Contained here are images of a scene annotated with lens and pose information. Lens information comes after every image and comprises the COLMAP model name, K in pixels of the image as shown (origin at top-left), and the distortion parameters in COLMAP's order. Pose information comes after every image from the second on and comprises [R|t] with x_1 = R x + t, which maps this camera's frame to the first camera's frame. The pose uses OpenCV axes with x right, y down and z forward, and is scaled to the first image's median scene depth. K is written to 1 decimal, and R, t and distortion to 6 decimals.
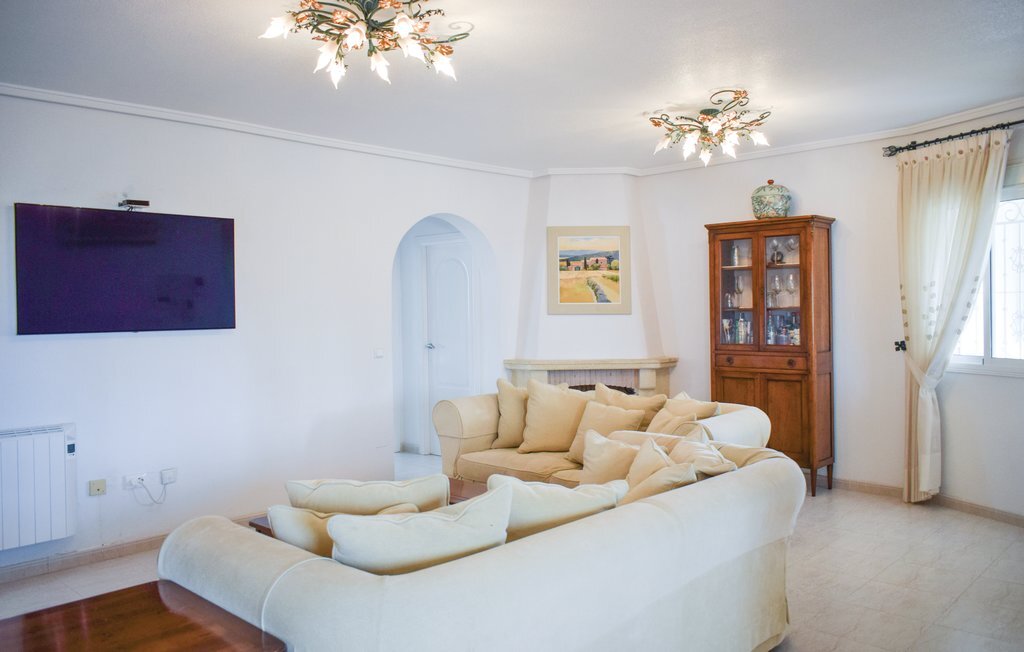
lens RADIAL K [[804.9, 0, 515.4], [0, 804.9, 329.2], [0, 0, 1]] dist [-0.013210, 0.001217]
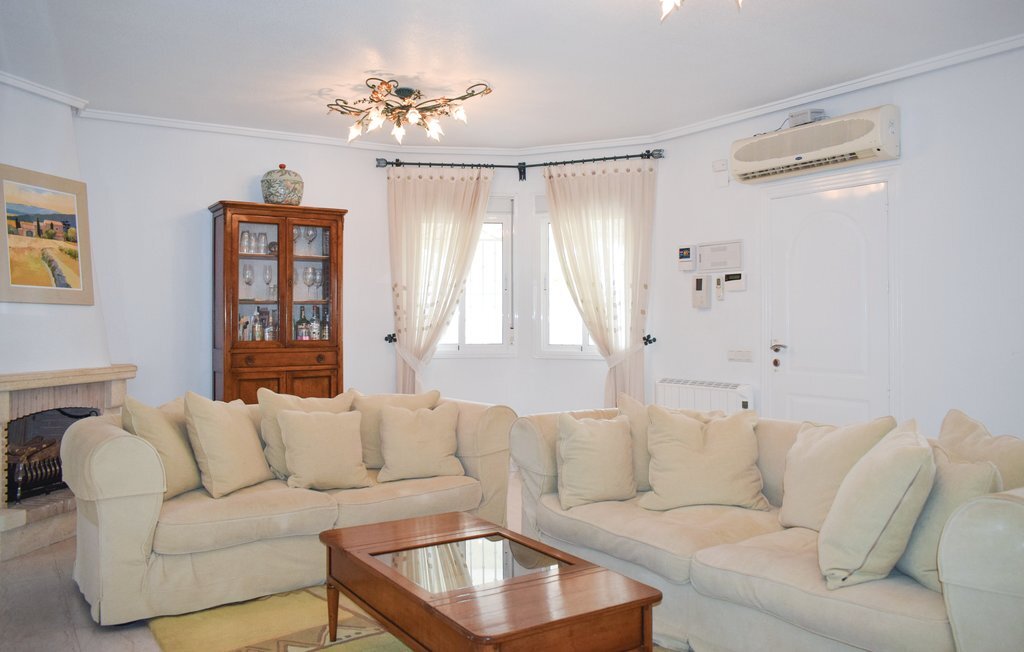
lens RADIAL K [[804.9, 0, 514.4], [0, 804.9, 318.4], [0, 0, 1]] dist [-0.013210, 0.001217]
pose [[0.229222, 0.014673, 0.973264, -0.468013], [0.025427, 0.999455, -0.021056, 0.017443], [-0.973042, 0.029574, 0.228724, 0.470001]]
